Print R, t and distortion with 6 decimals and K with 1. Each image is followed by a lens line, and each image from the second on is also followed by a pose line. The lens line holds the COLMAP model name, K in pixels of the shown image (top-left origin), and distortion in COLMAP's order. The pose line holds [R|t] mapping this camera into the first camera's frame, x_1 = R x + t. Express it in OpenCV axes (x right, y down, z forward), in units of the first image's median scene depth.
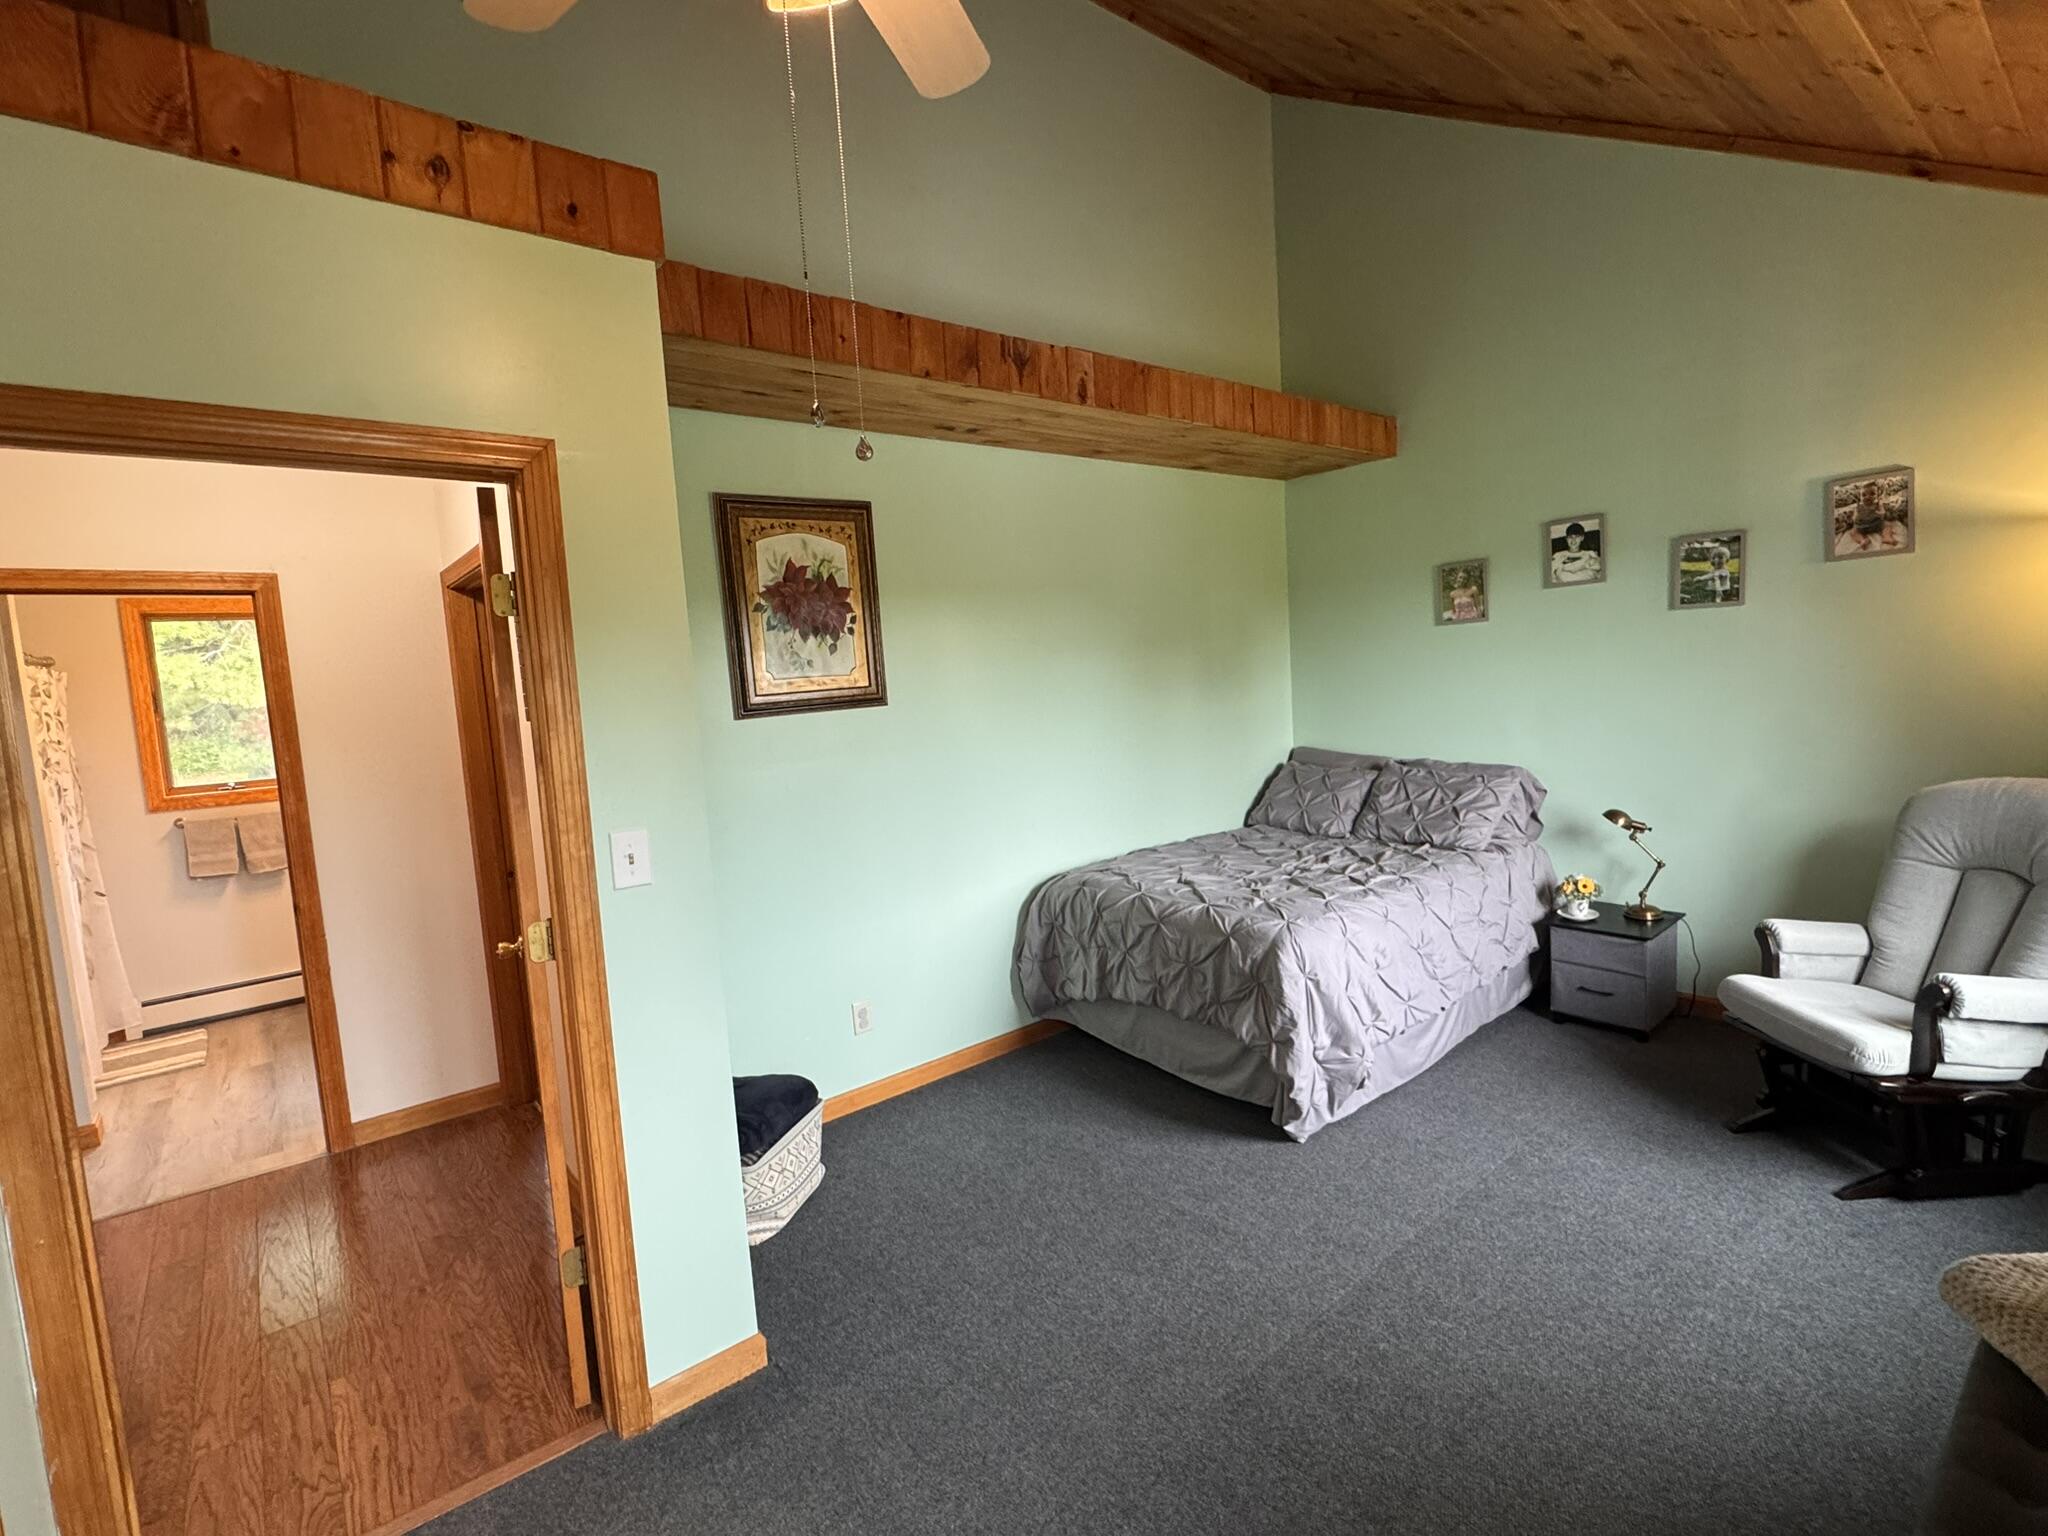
lens RADIAL K [[964.8, 0, 1010.8], [0, 964.8, 763.6], [0, 0, 1]] dist [-0.004736, -0.000163]
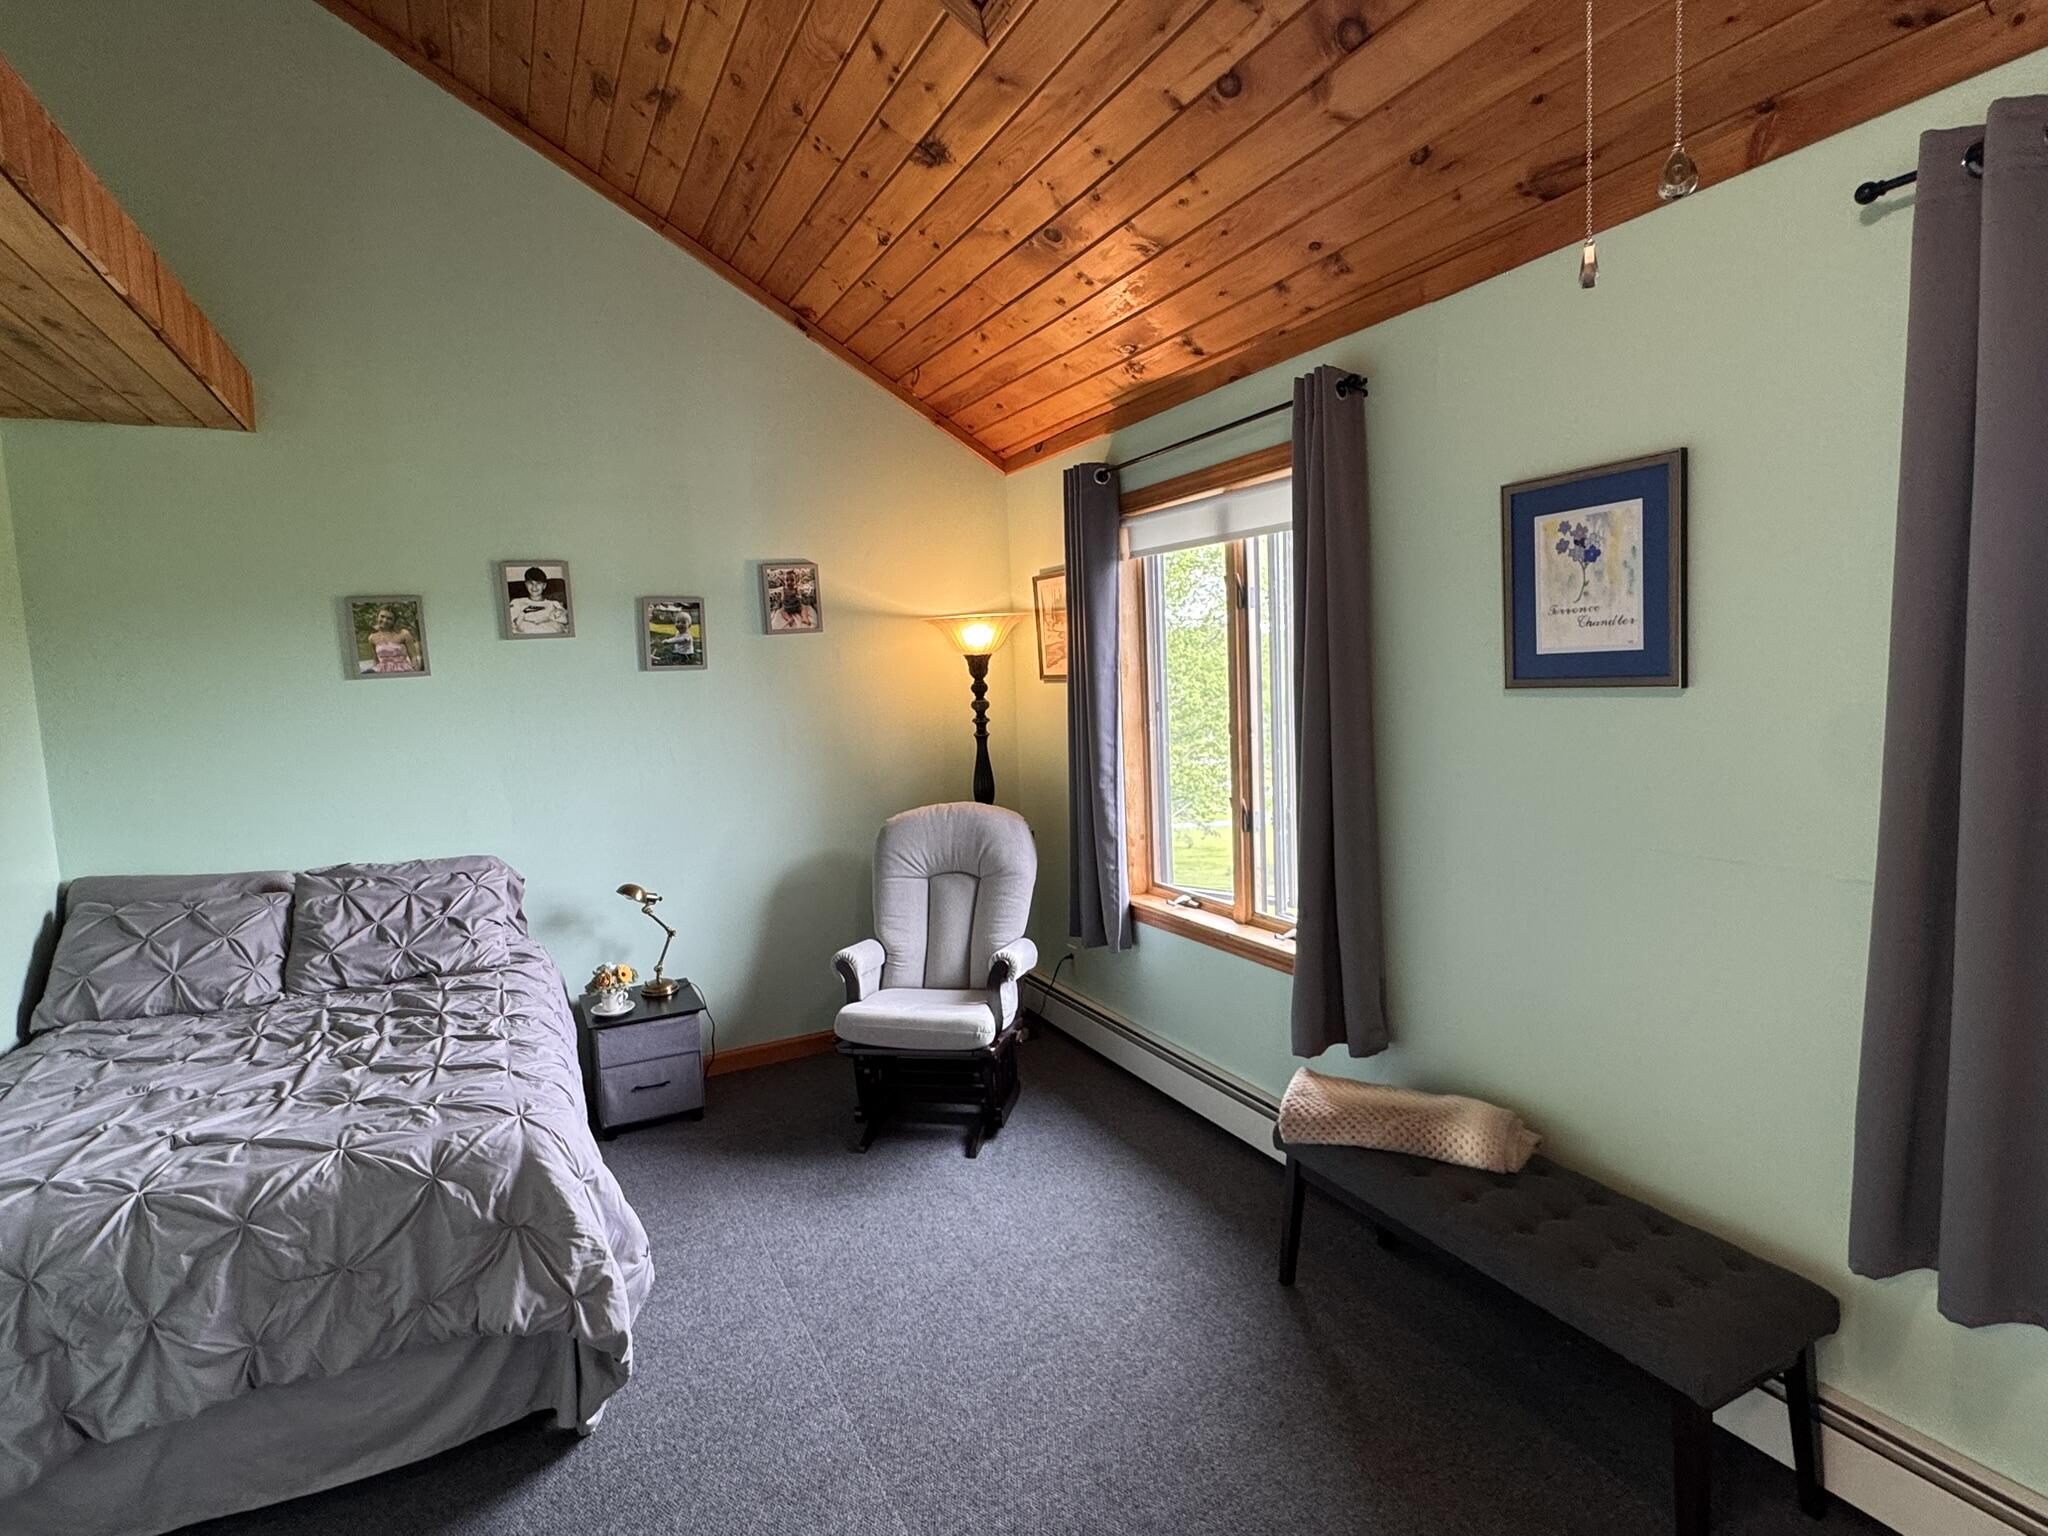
lens RADIAL K [[1053.7, 0, 1023.5], [0, 1053.7, 769.1], [0, 0, 1]] dist [-0.006450, -0.002404]
pose [[0.203169, -0.040900, 0.978289, -0.279875], [0.123140, 0.992262, 0.015911, -0.031789], [-0.971370, 0.117233, 0.206633, 0.424880]]
